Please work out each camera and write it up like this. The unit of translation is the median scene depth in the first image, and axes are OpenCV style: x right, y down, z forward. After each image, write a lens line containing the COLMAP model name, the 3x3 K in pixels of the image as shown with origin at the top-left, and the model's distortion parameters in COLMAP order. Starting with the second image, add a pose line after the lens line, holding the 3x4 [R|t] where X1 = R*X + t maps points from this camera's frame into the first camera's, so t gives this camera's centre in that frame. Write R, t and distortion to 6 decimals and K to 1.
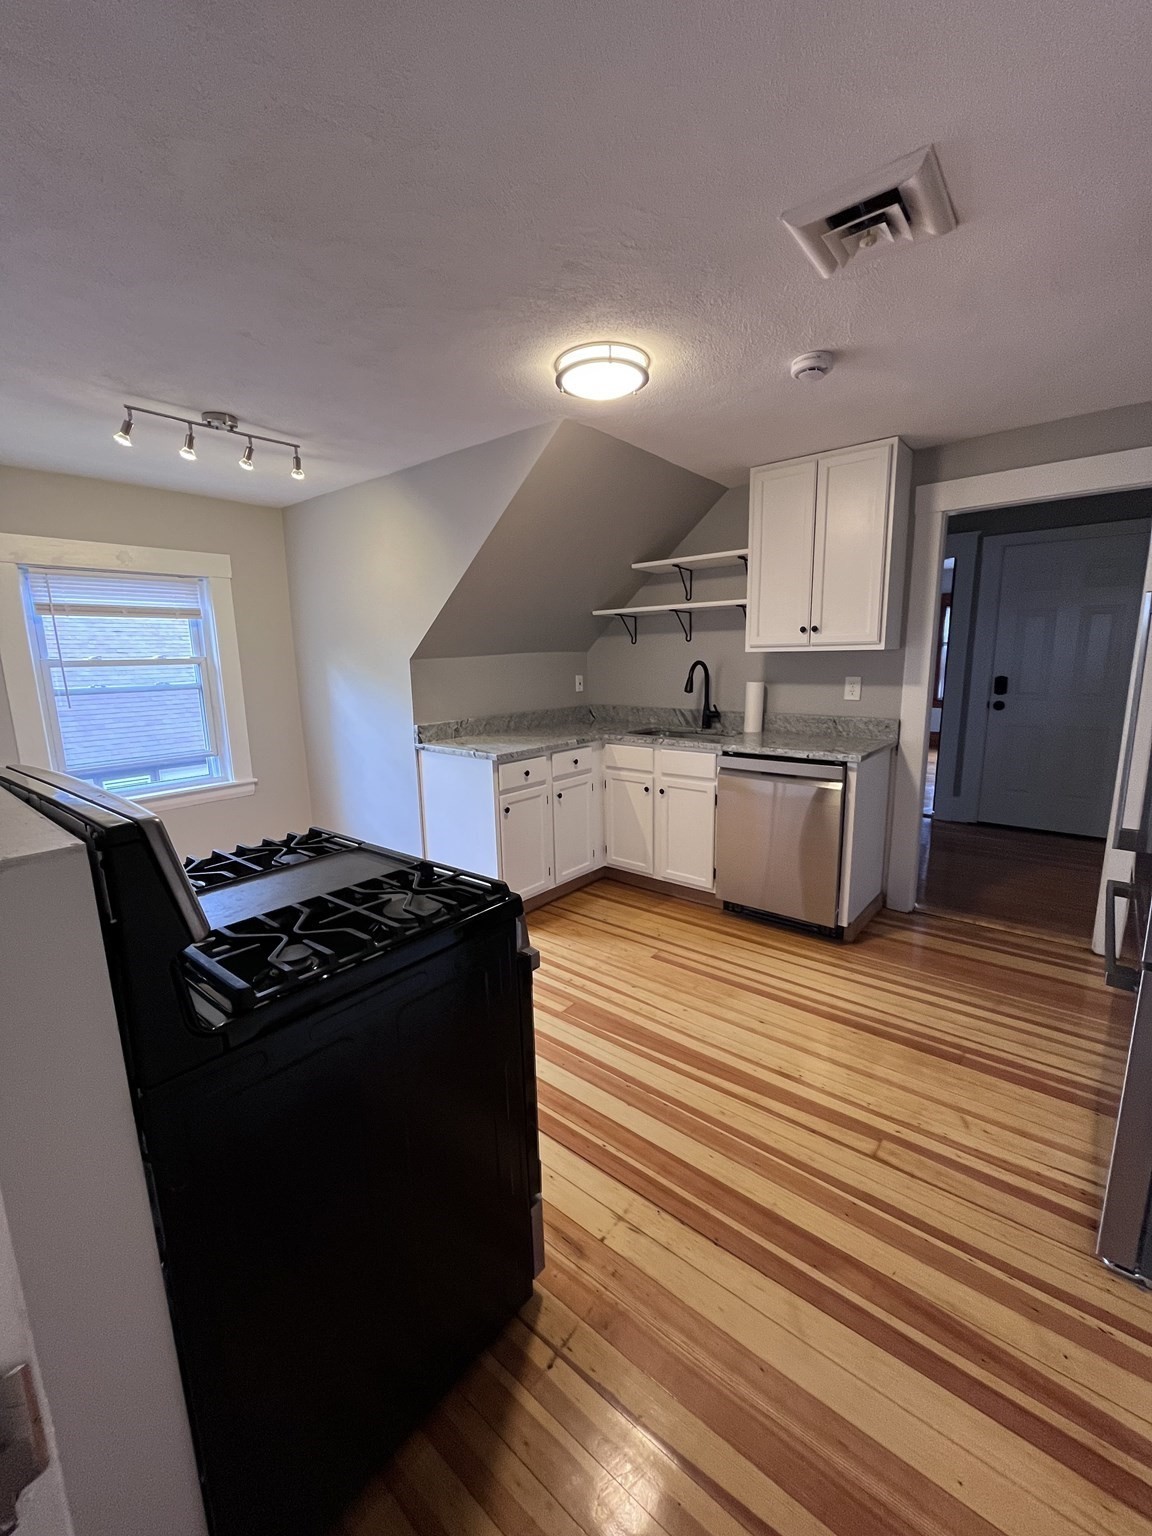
lens RADIAL K [[619.4, 0, 579.1], [0, 619.4, 771.2], [0, 0, 1]] dist [-0.010080, -0.001036]
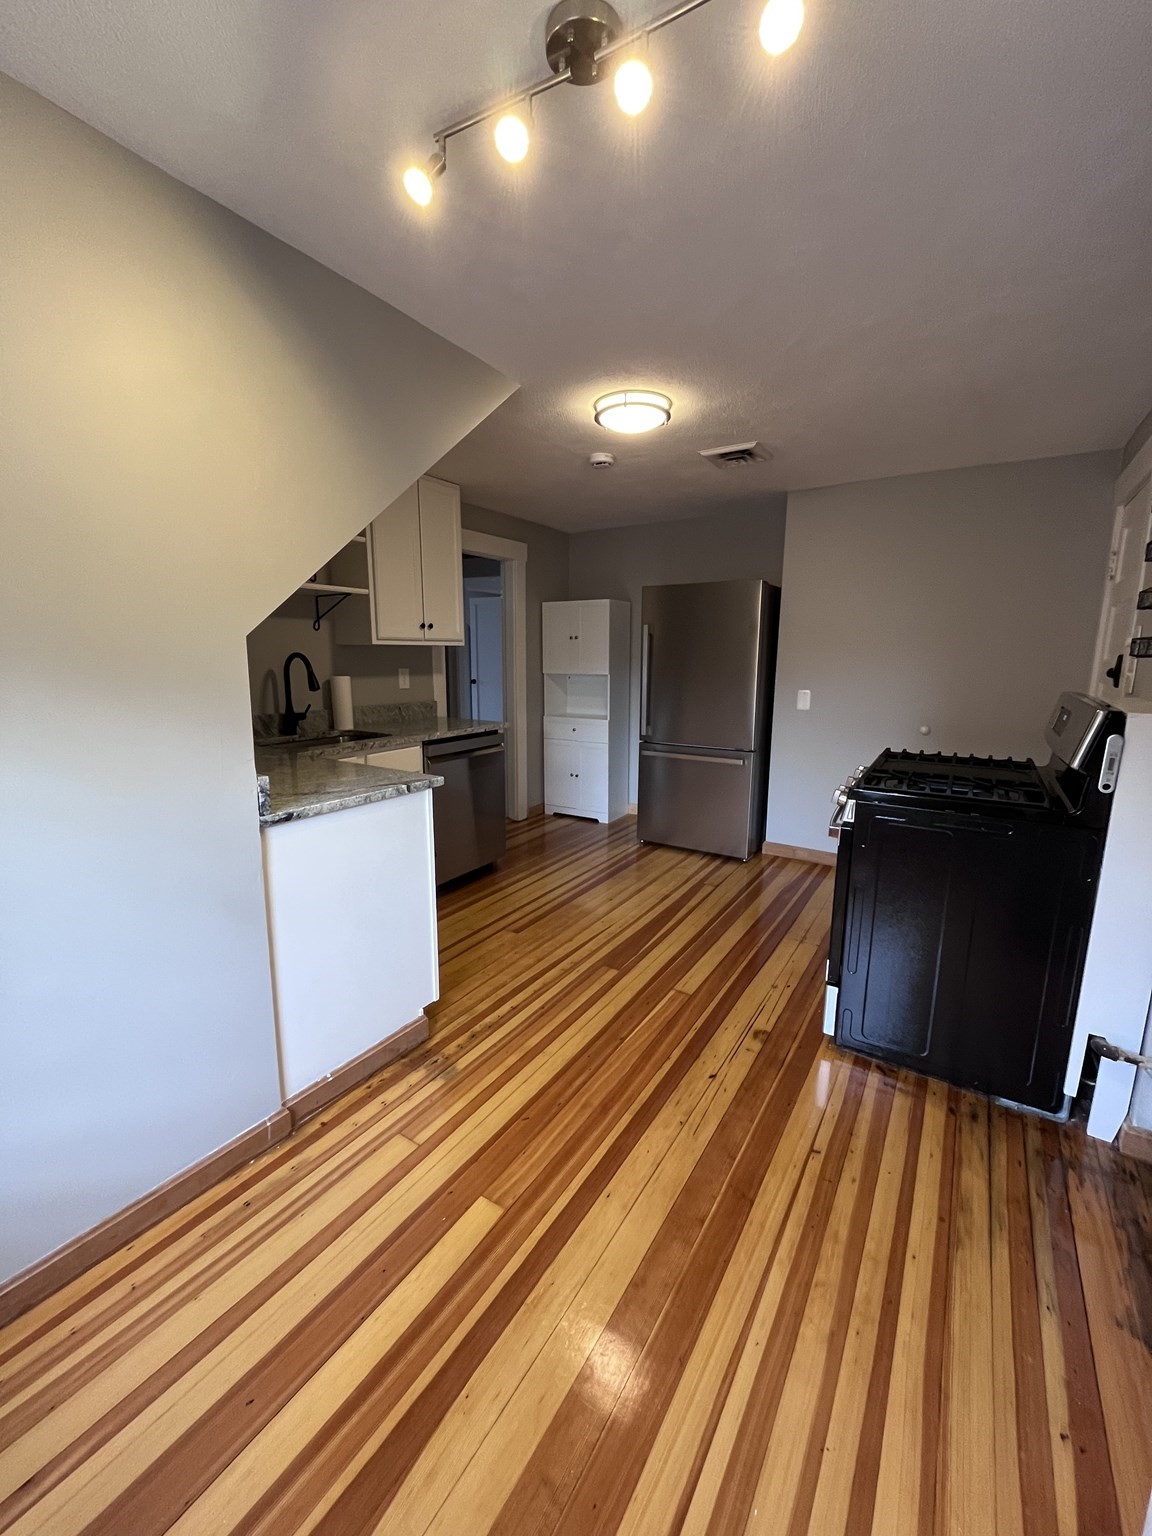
lens RADIAL K [[619.4, 0, 574.5], [0, 619.4, 763.7], [0, 0, 1]] dist [-0.010080, -0.001036]
pose [[-0.117068, -0.156450, 0.980723, -0.921687], [0.185089, 0.966775, 0.176319, -0.150295], [-0.975724, 0.202162, -0.084222, 0.983870]]
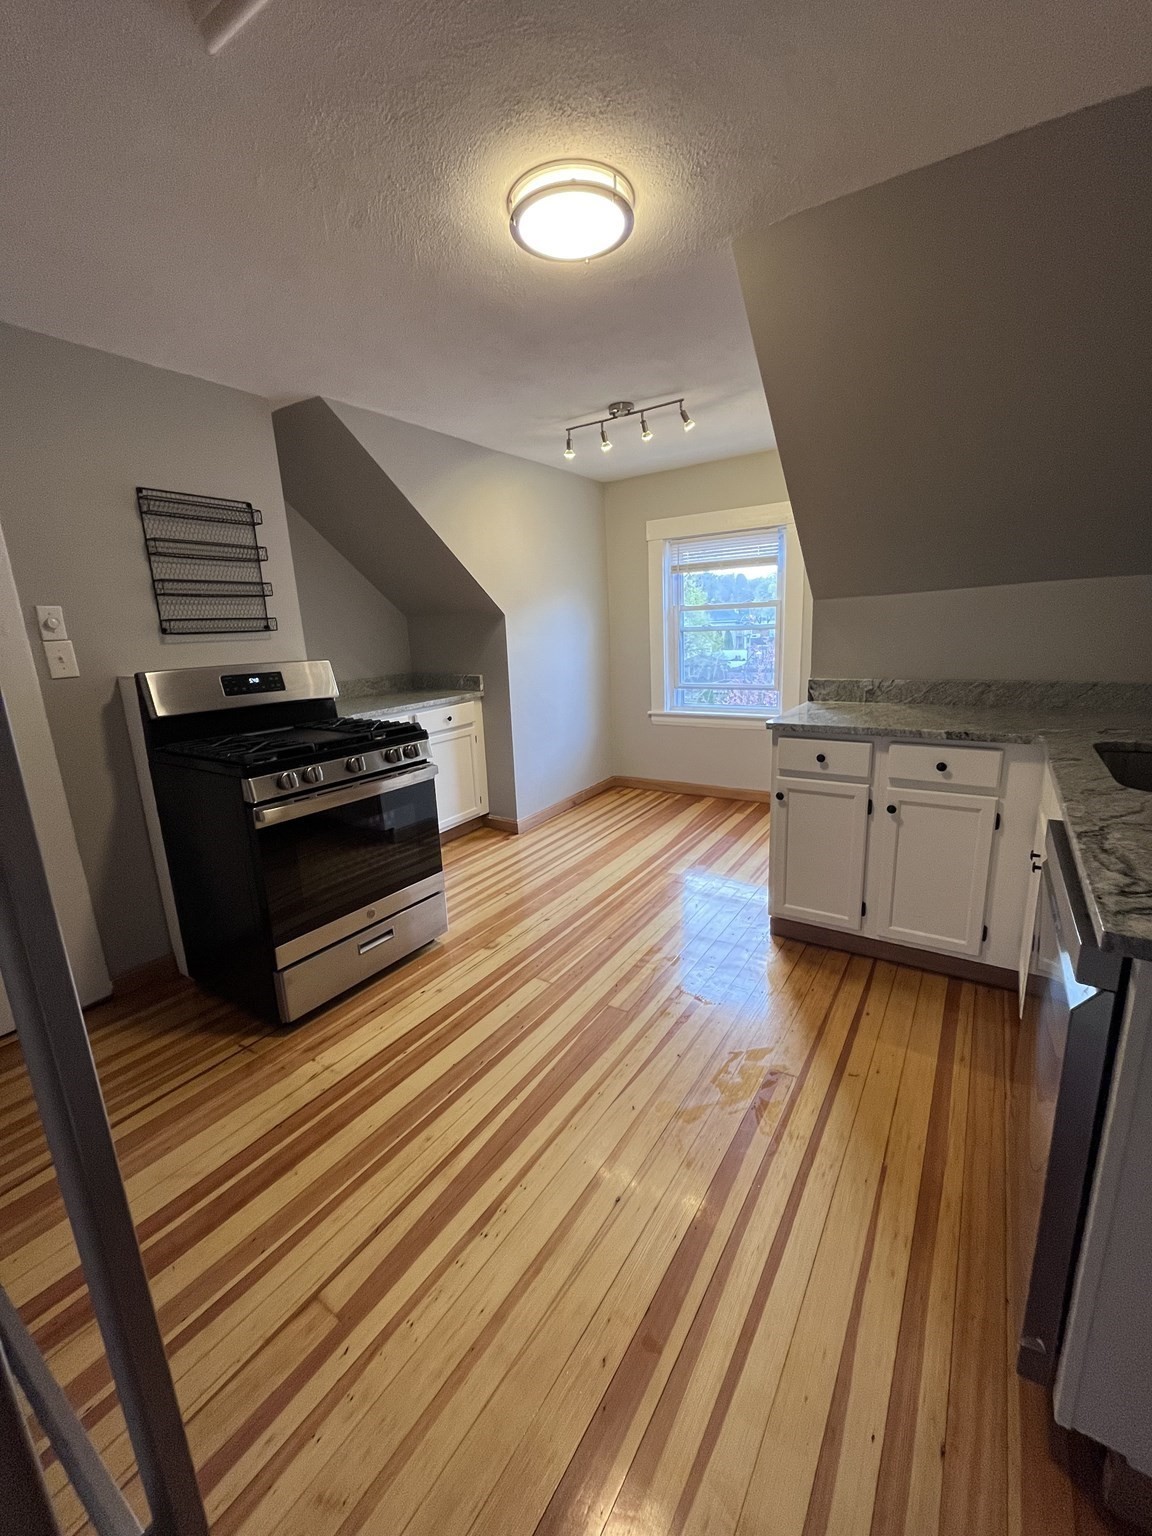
lens RADIAL K [[619.4, 0, 580.3], [0, 619.4, 768.6], [0, 0, 1]] dist [-0.010080, -0.001036]
pose [[0.114641, 0.240631, -0.963823, 0.671136], [-0.149868, 0.963304, 0.222675, -0.118770], [0.982037, 0.118919, 0.146497, 0.709503]]
